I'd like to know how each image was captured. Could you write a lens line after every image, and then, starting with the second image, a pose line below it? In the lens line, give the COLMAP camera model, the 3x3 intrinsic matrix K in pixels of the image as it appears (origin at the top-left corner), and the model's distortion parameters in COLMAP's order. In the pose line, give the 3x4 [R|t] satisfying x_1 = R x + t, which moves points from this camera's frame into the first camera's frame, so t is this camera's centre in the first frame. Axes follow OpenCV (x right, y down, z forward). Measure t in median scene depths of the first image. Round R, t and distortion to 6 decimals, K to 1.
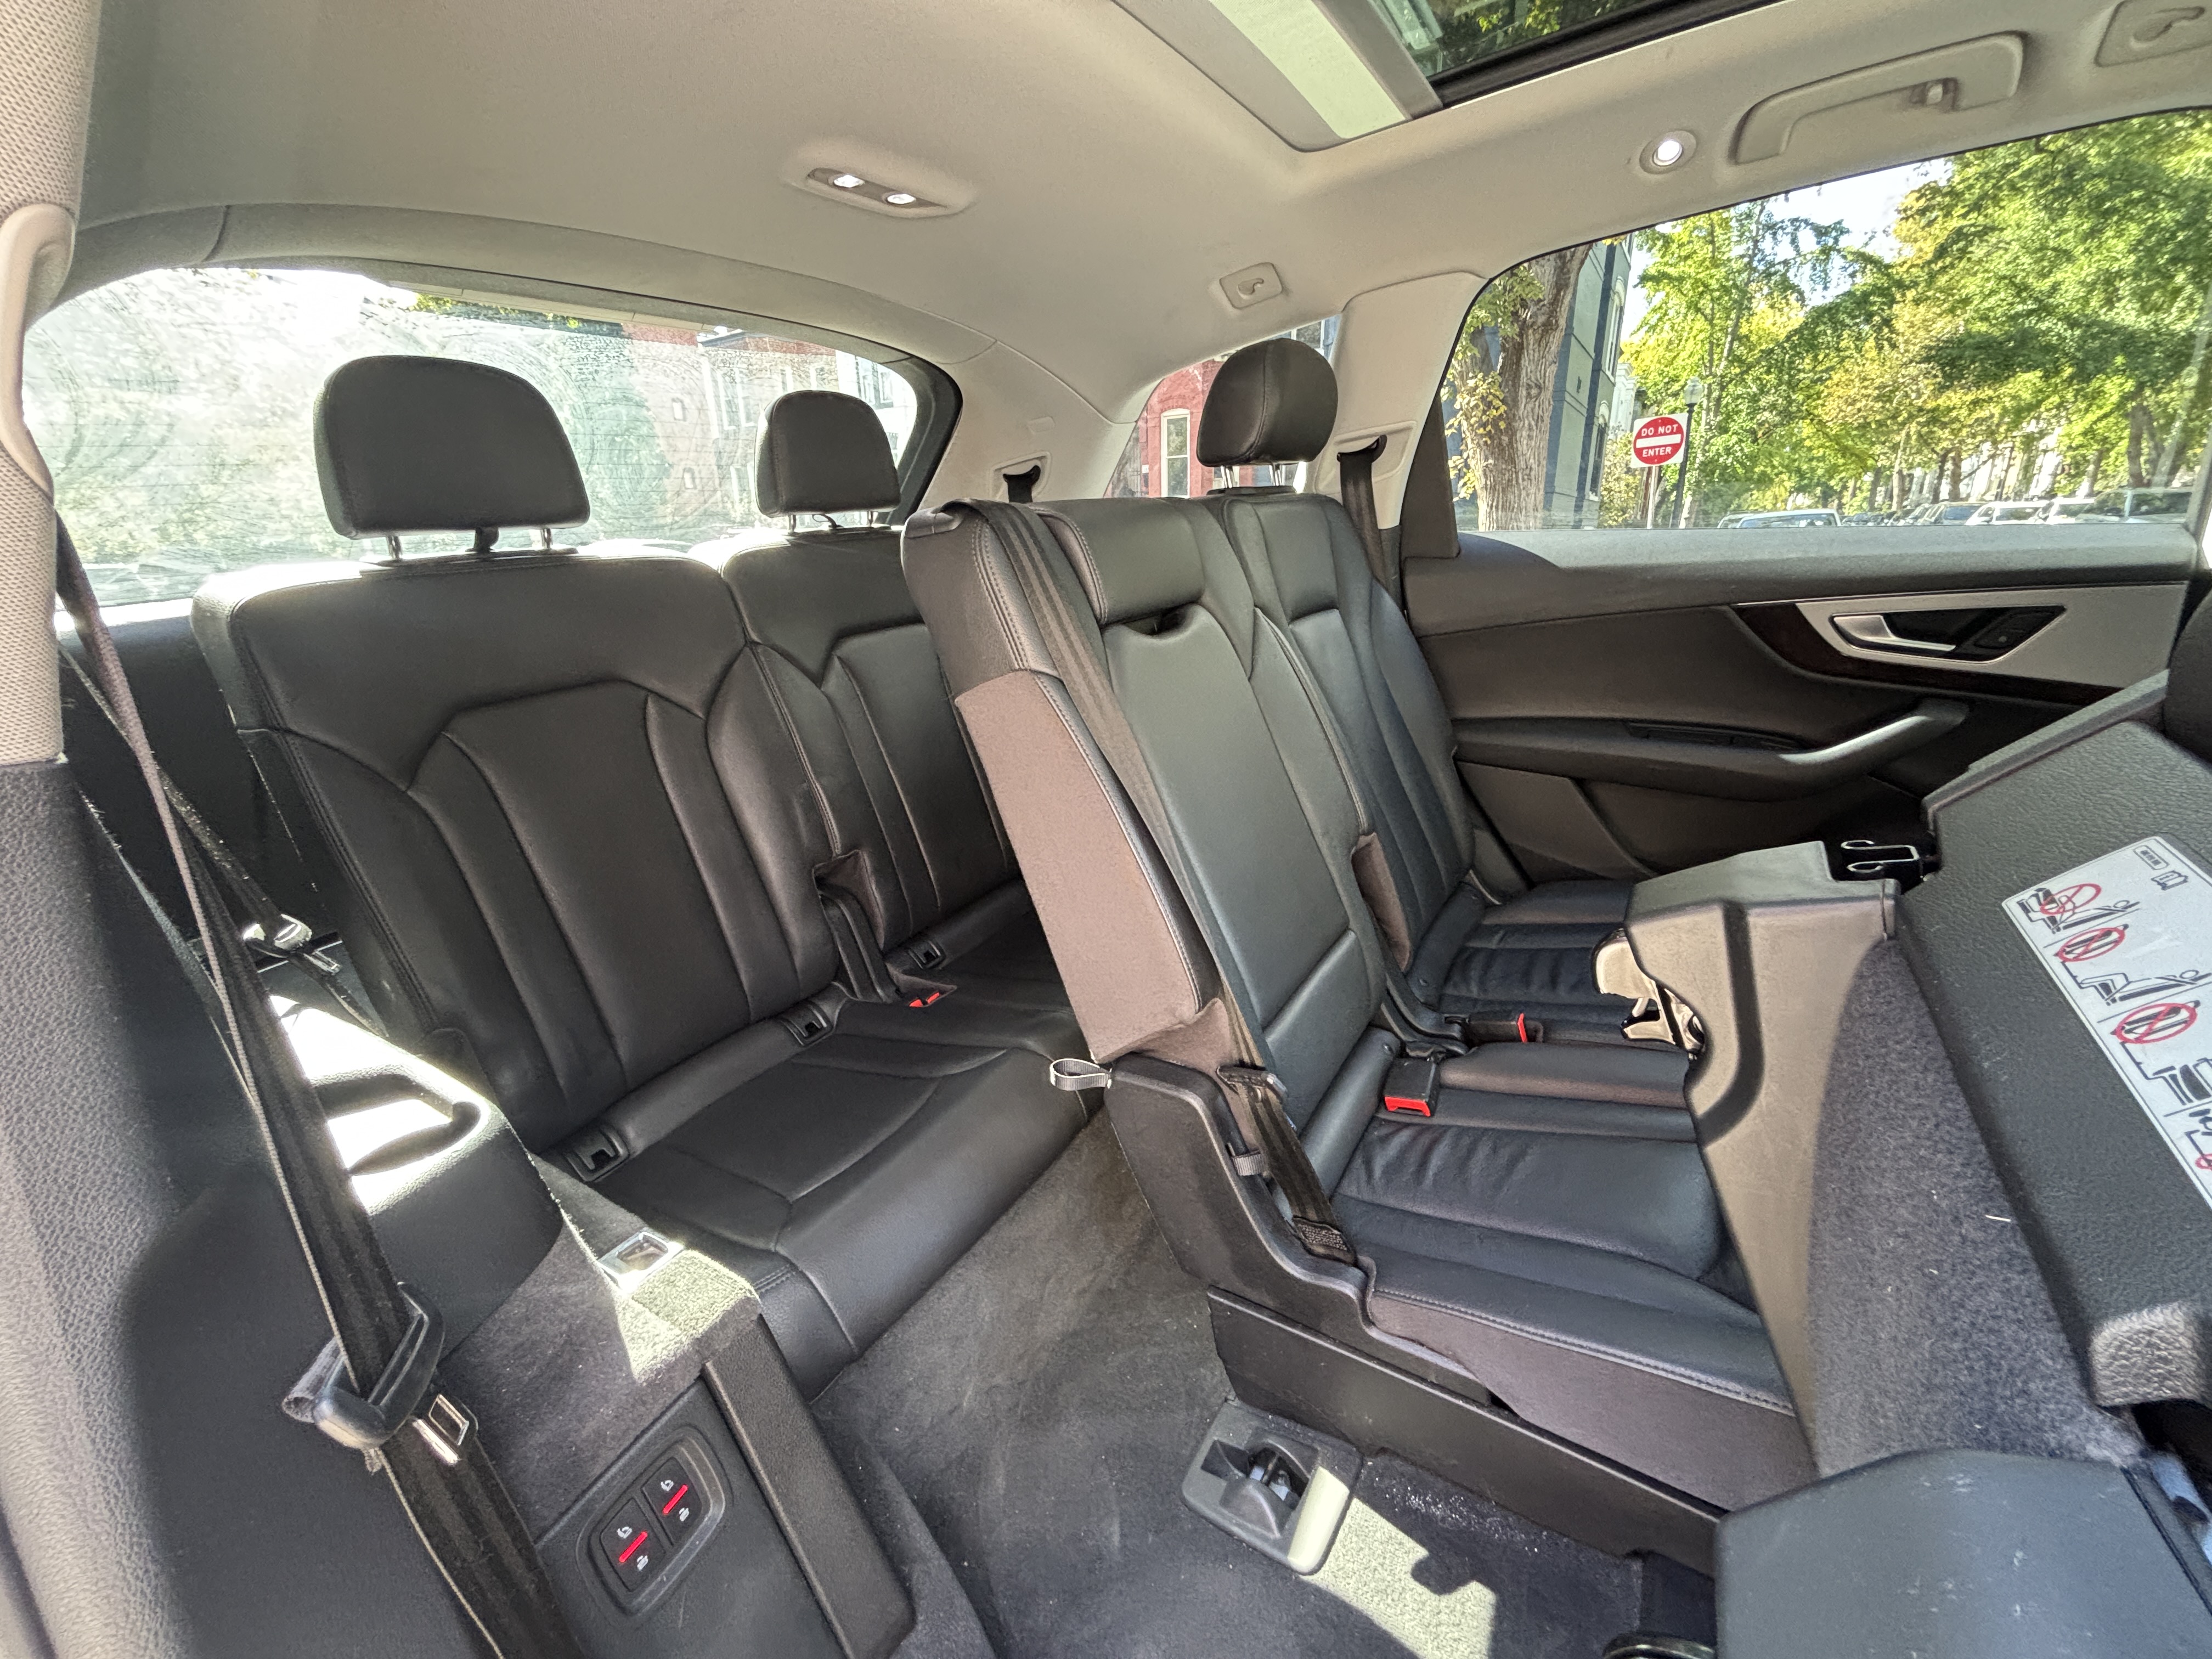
lens RADIAL K [[895.0, 0, 1100.8], [0, 895.0, 819.8], [0, 0, 1]] dist [0.001843, 0.000885]
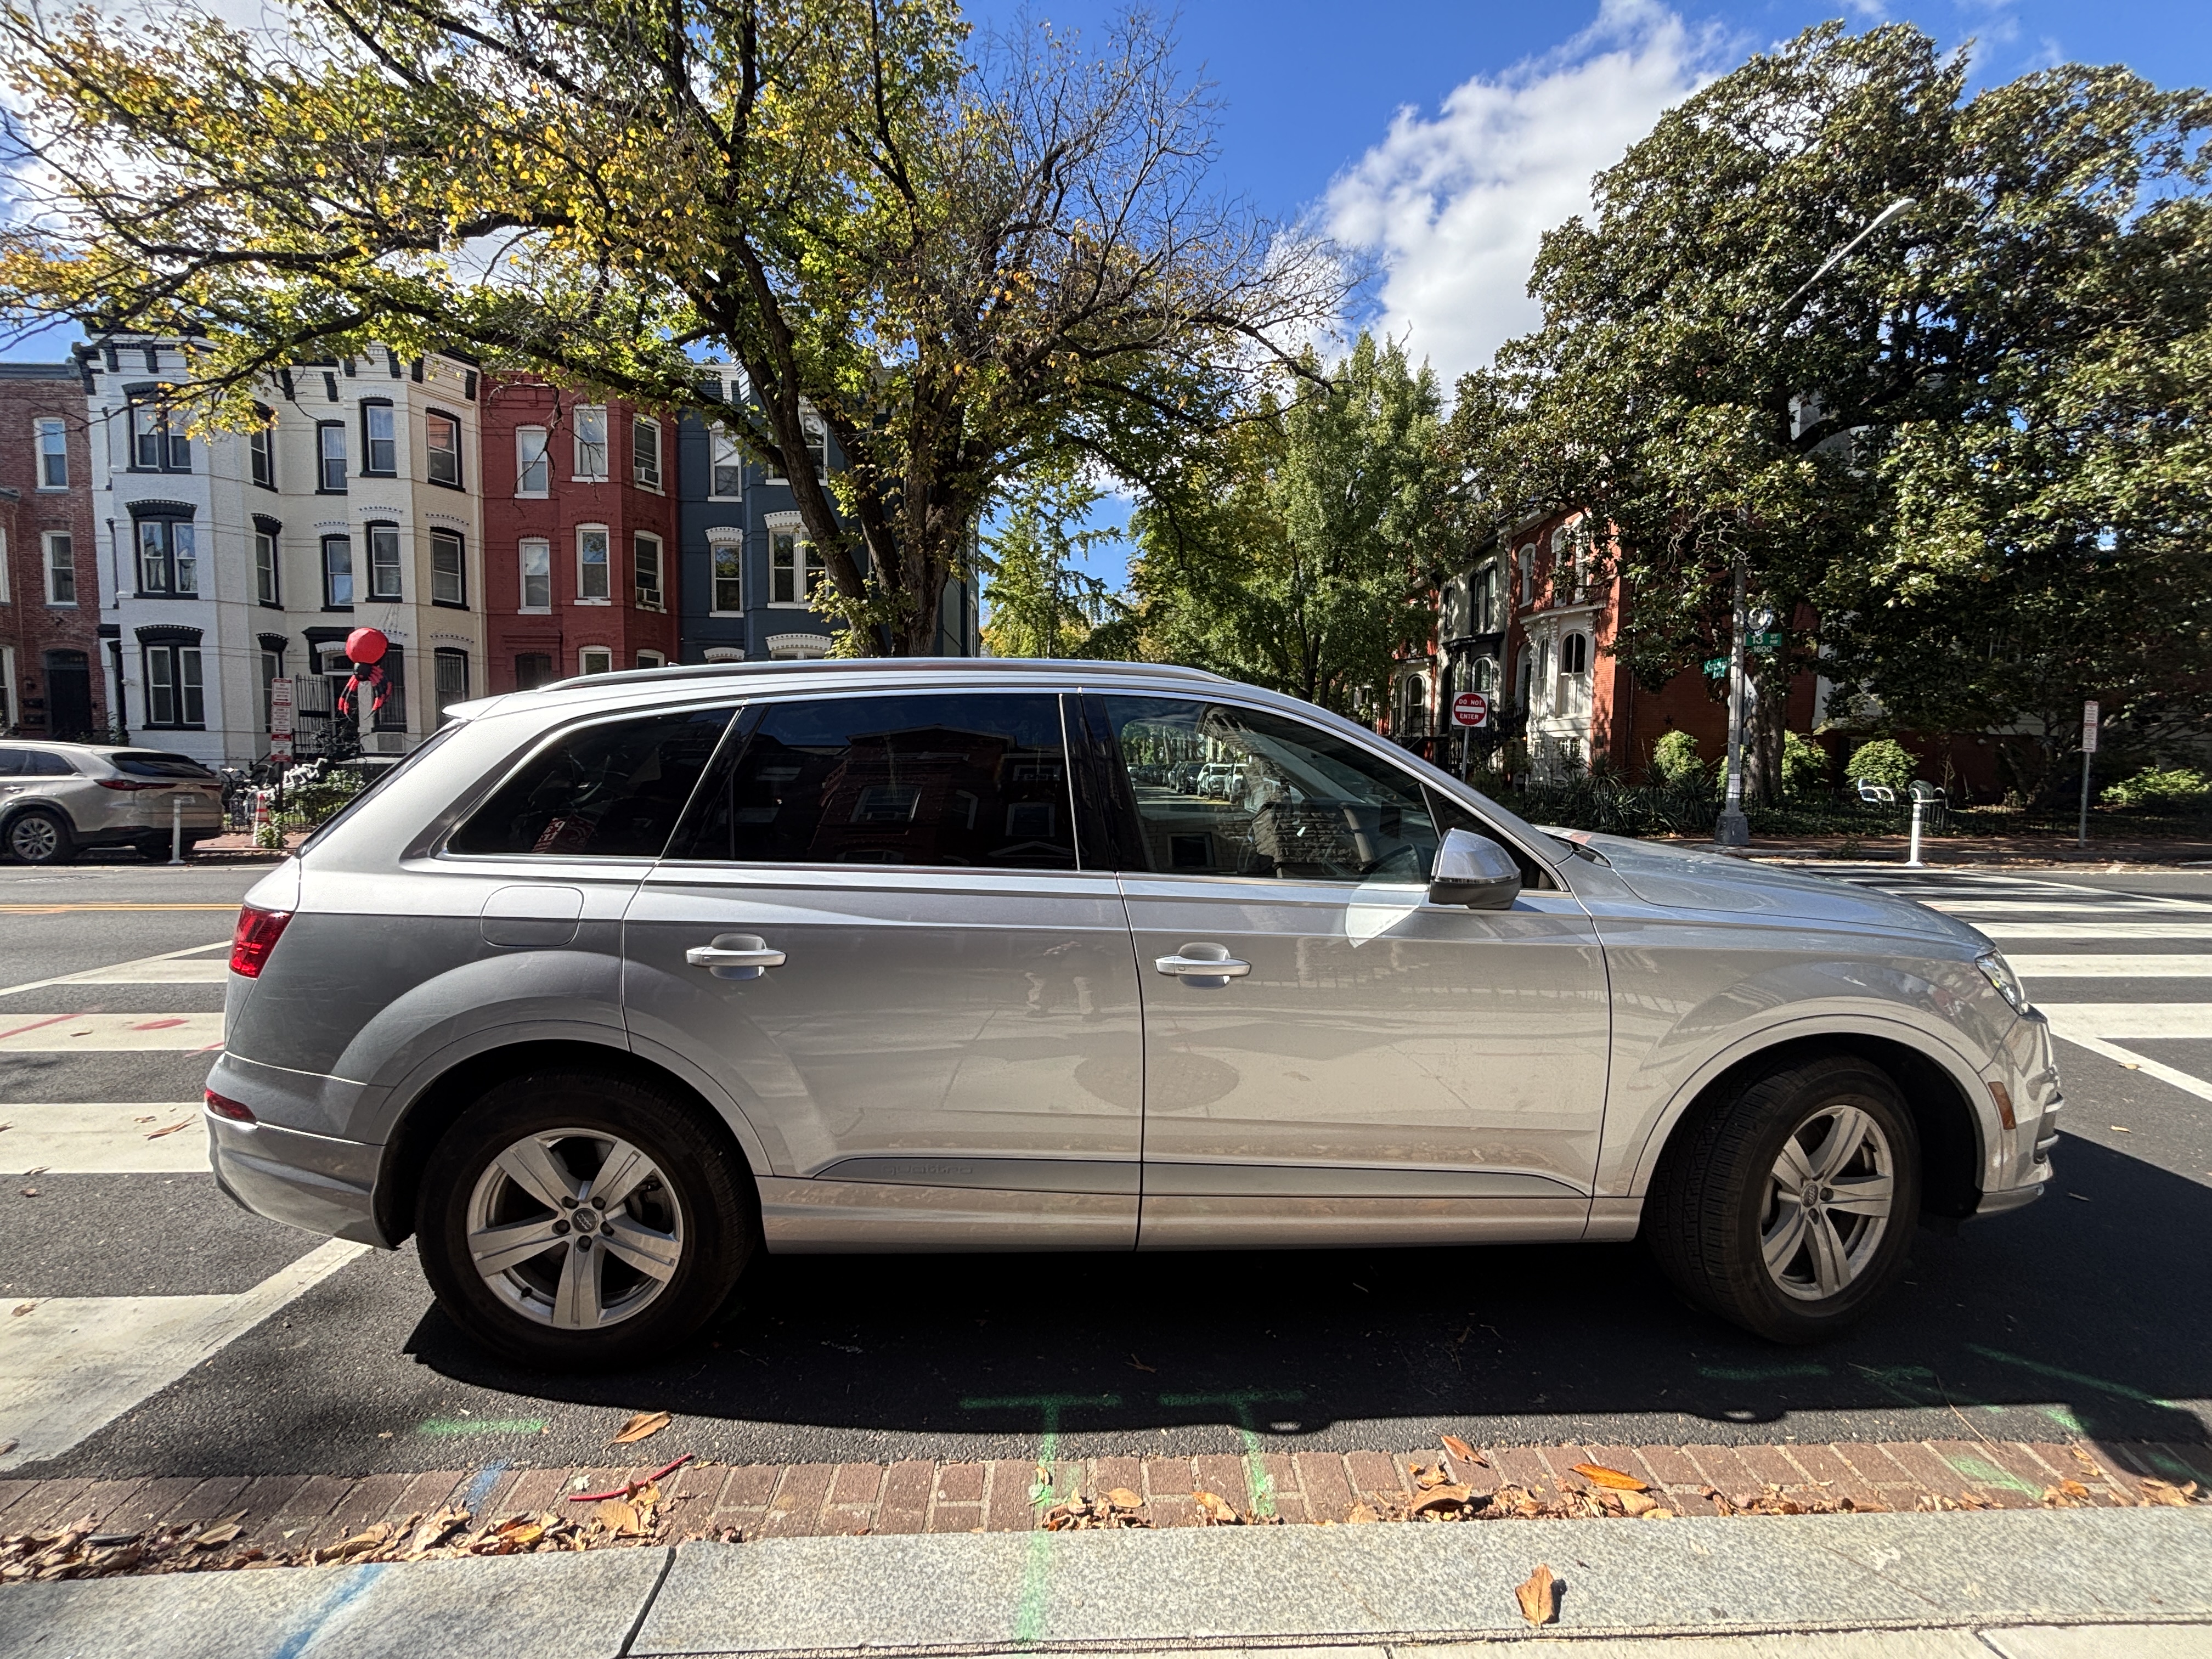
lens RADIAL K [[895.0, 0, 1101.1], [0, 895.0, 844.2], [0, 0, 1]] dist [0.001843, 0.000885]
pose [[0.817622, -0.016432, 0.575521, -0.687757], [0.141706, 0.974587, -0.173490, 0.386539], [-0.558045, 0.223404, 0.799173, -1.610772]]
